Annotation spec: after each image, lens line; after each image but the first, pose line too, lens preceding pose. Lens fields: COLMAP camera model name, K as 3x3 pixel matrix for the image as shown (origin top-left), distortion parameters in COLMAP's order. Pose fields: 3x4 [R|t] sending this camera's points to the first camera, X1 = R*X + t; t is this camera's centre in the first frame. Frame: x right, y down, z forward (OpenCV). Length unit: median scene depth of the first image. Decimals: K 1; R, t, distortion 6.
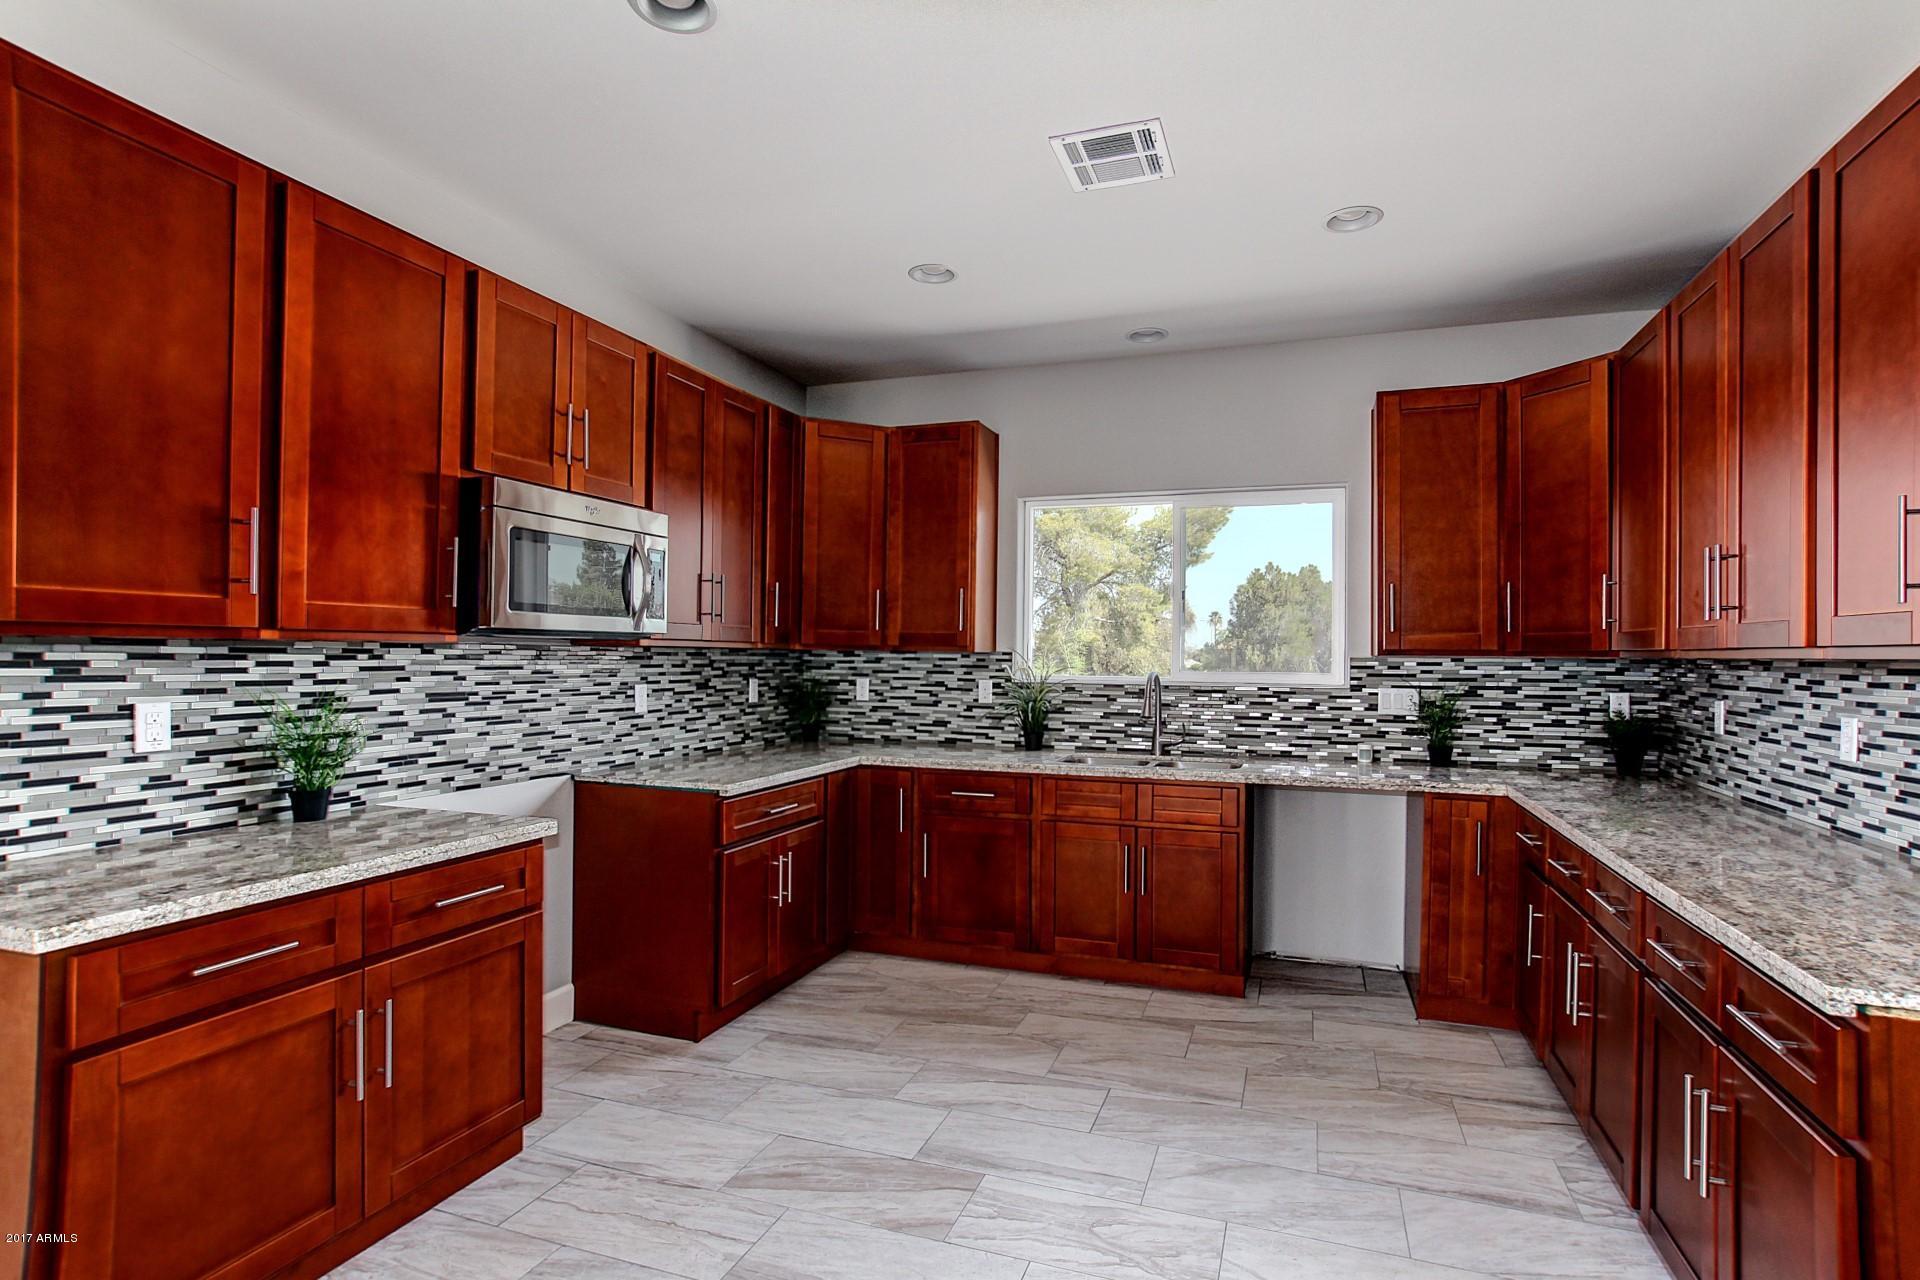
lens RADIAL K [[950.3, 0, 962.8], [0, 950.3, 648.1], [0, 0, 1]] dist [-0.025774, 0.006473]
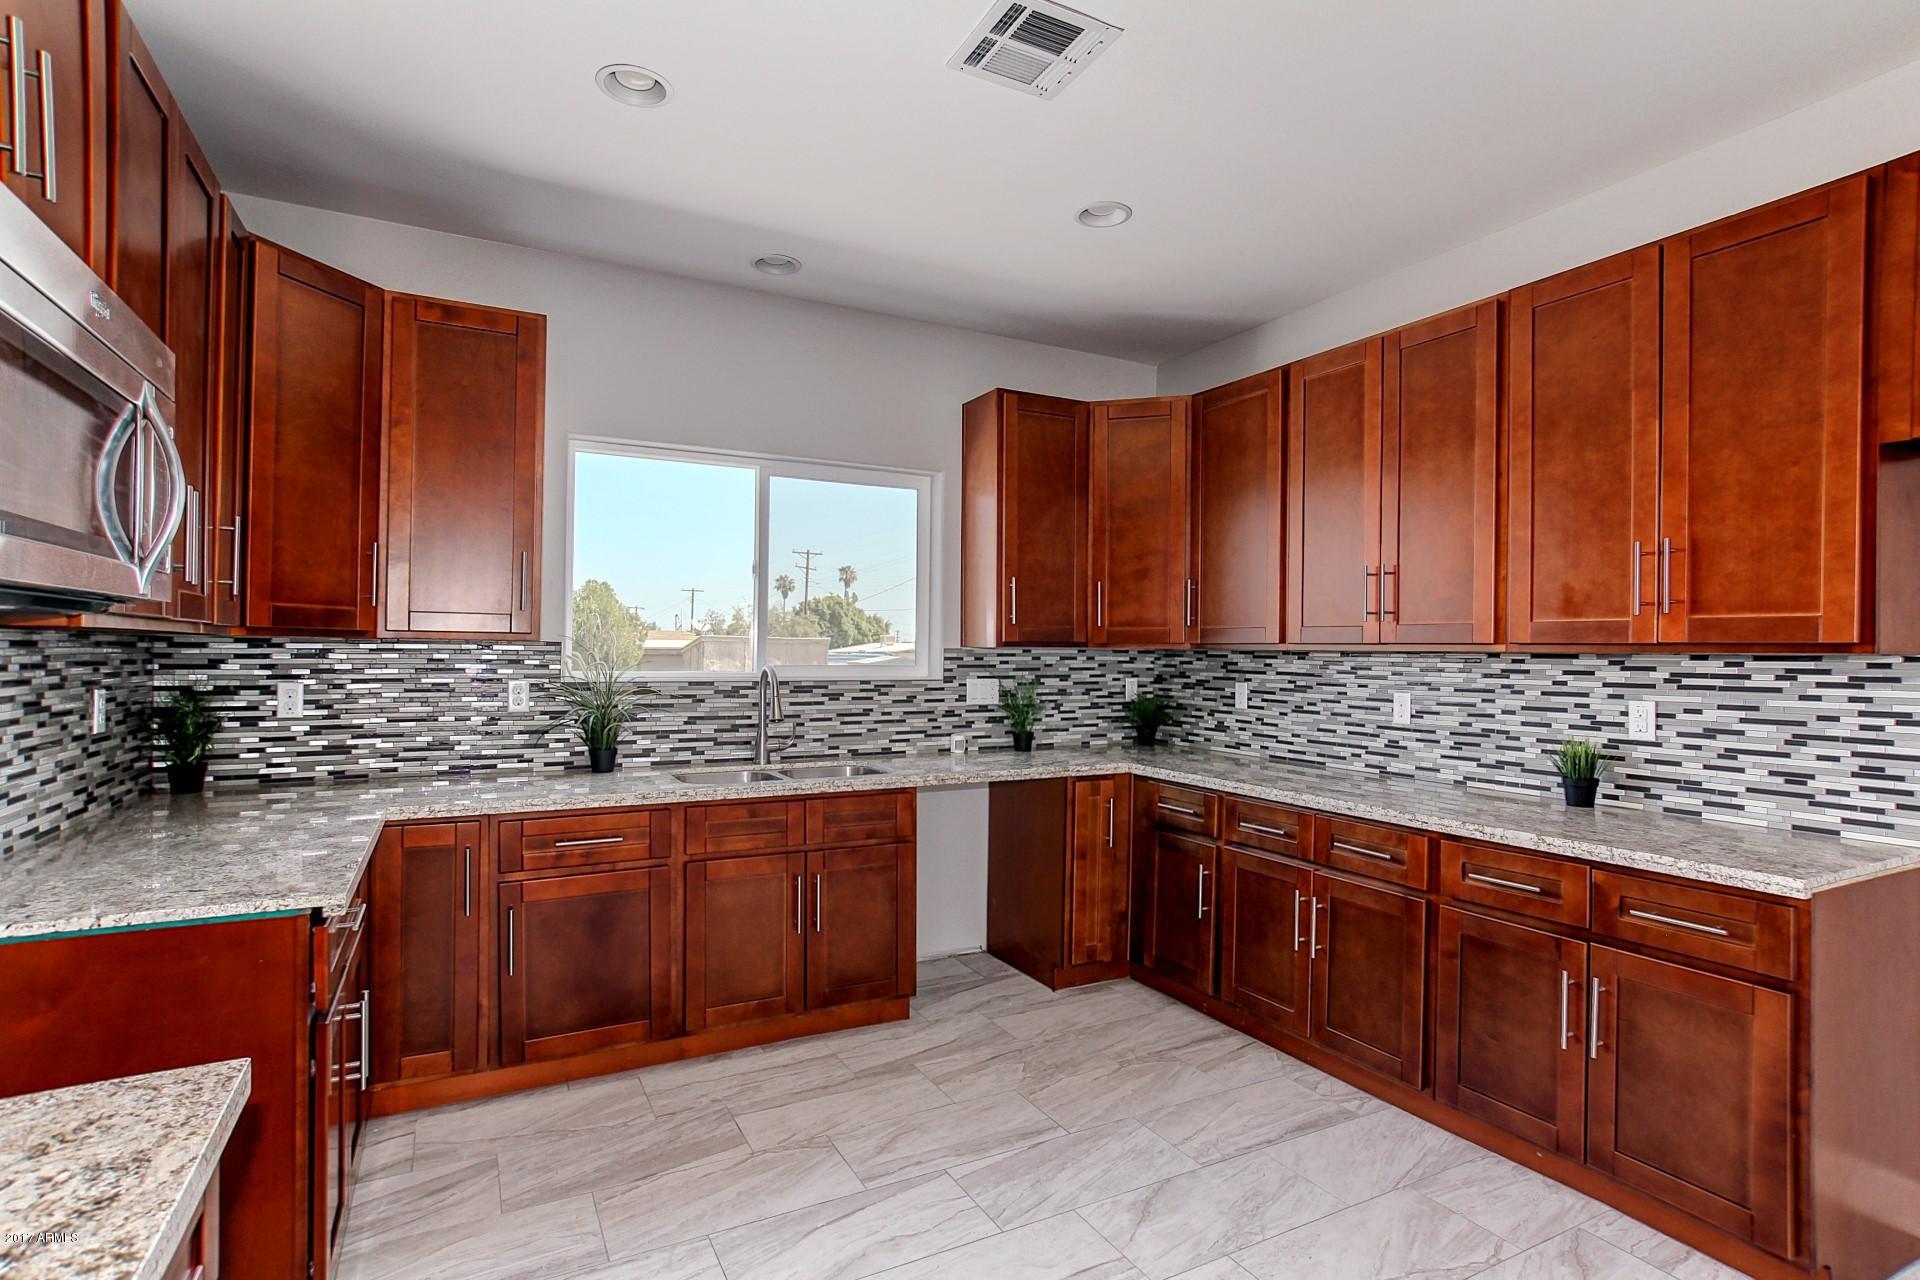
lens RADIAL K [[950.3, 0, 995.6], [0, 950.3, 646.3], [0, 0, 1]] dist [-0.025774, 0.006473]
pose [[0.668850, 0.000353, 0.743397, -0.324616], [-0.008391, 0.999940, 0.007074, -0.000263], [-0.743350, -0.010969, 0.668813, 0.314921]]
